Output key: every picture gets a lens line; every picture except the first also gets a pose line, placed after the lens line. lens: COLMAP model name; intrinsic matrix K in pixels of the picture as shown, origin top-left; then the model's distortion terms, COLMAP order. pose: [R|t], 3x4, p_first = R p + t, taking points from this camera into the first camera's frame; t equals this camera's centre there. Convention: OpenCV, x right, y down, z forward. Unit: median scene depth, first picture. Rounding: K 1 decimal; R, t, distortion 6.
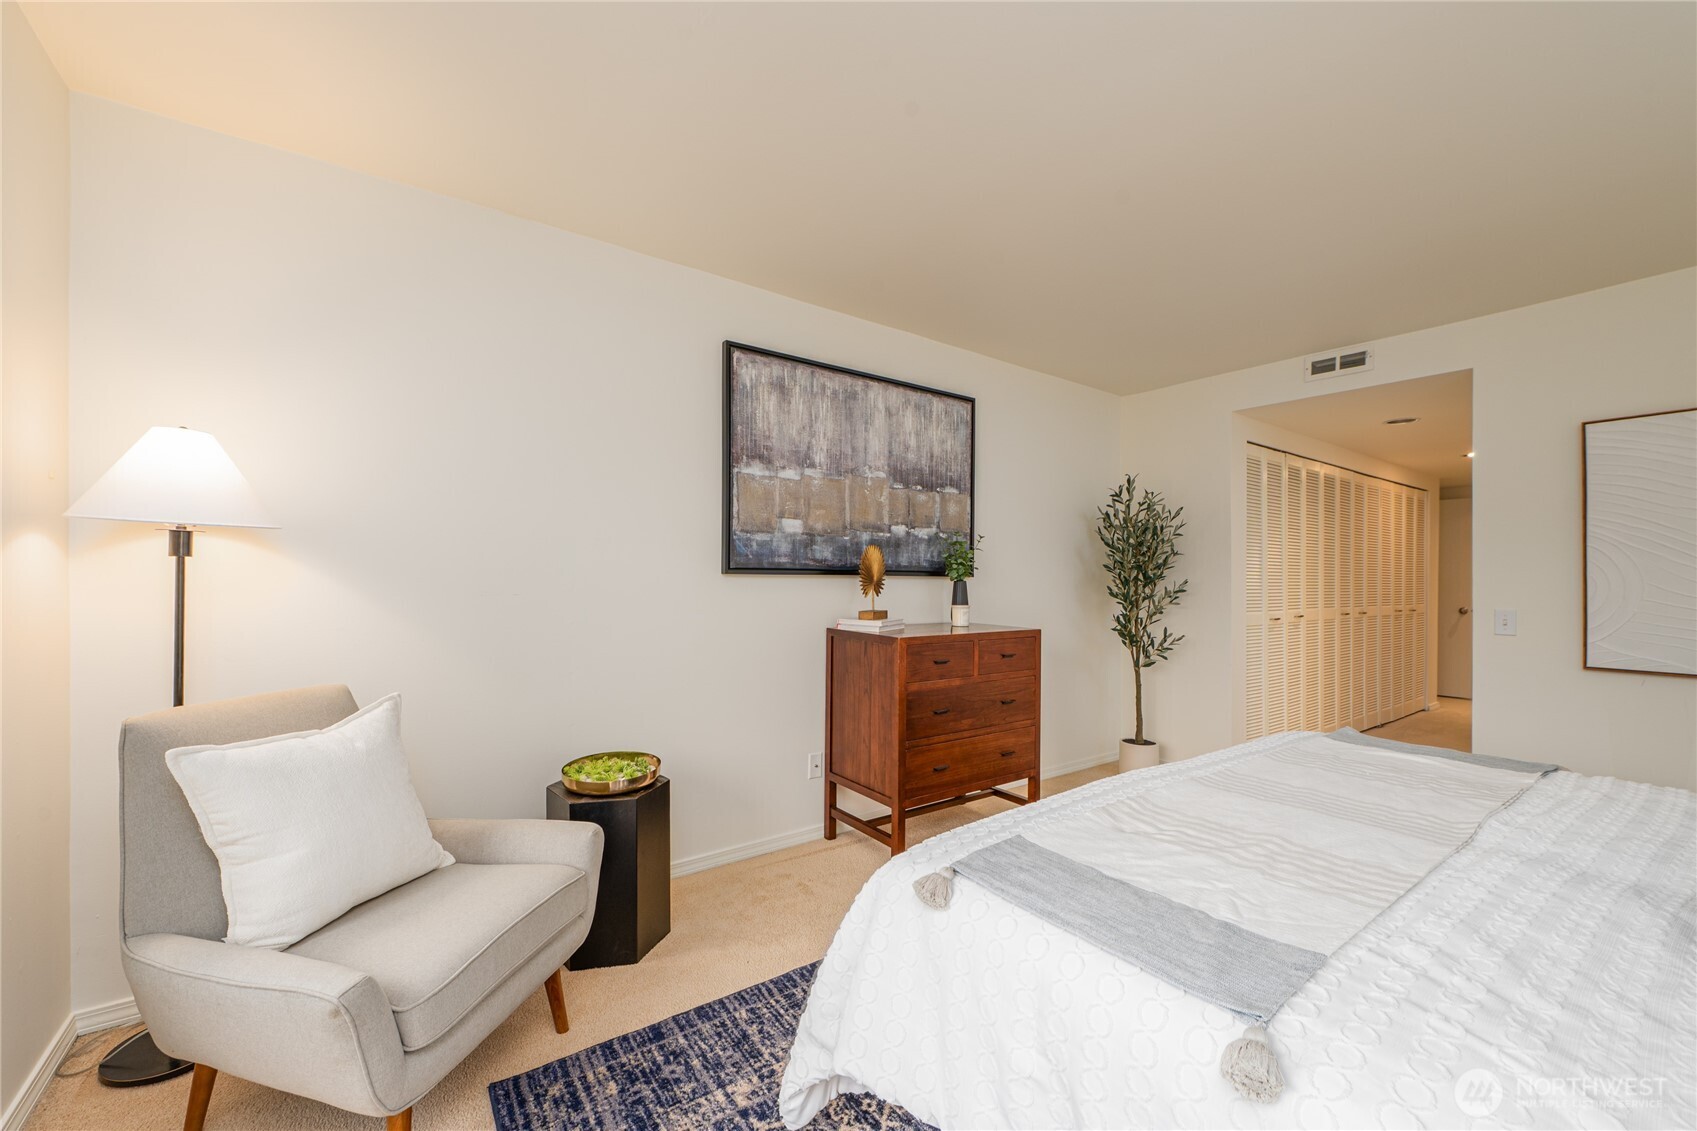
lens RADIAL K [[662.4, 0, 842.6], [0, 662.4, 574.6], [0, 0, 1]] dist [0.000298, -0.002281]
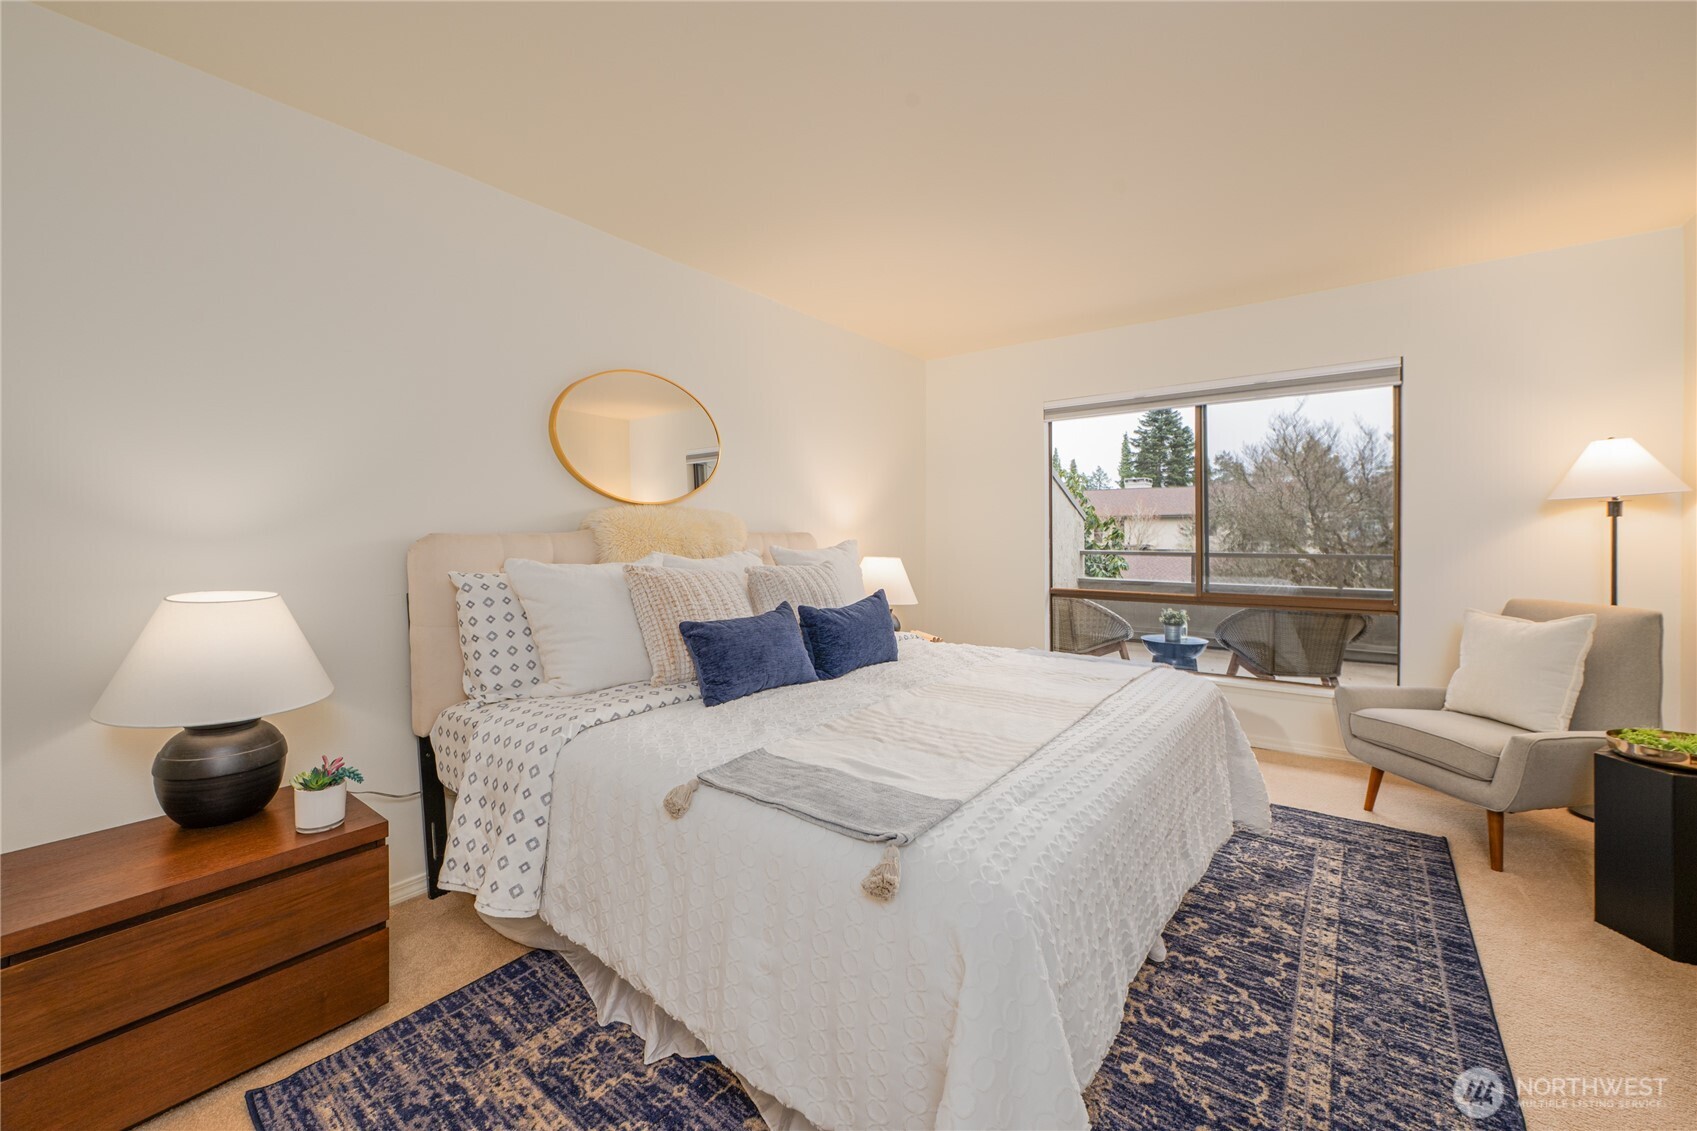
lens RADIAL K [[662.4, 0, 849.7], [0, 662.4, 559.4], [0, 0, 1]] dist [0.000298, -0.002281]
pose [[-0.959769, 0.000624, -0.280792, 1.247675], [-0.001239, 0.999978, 0.006458, 0.069349], [0.280789, 0.006546, -0.959747, 2.000753]]
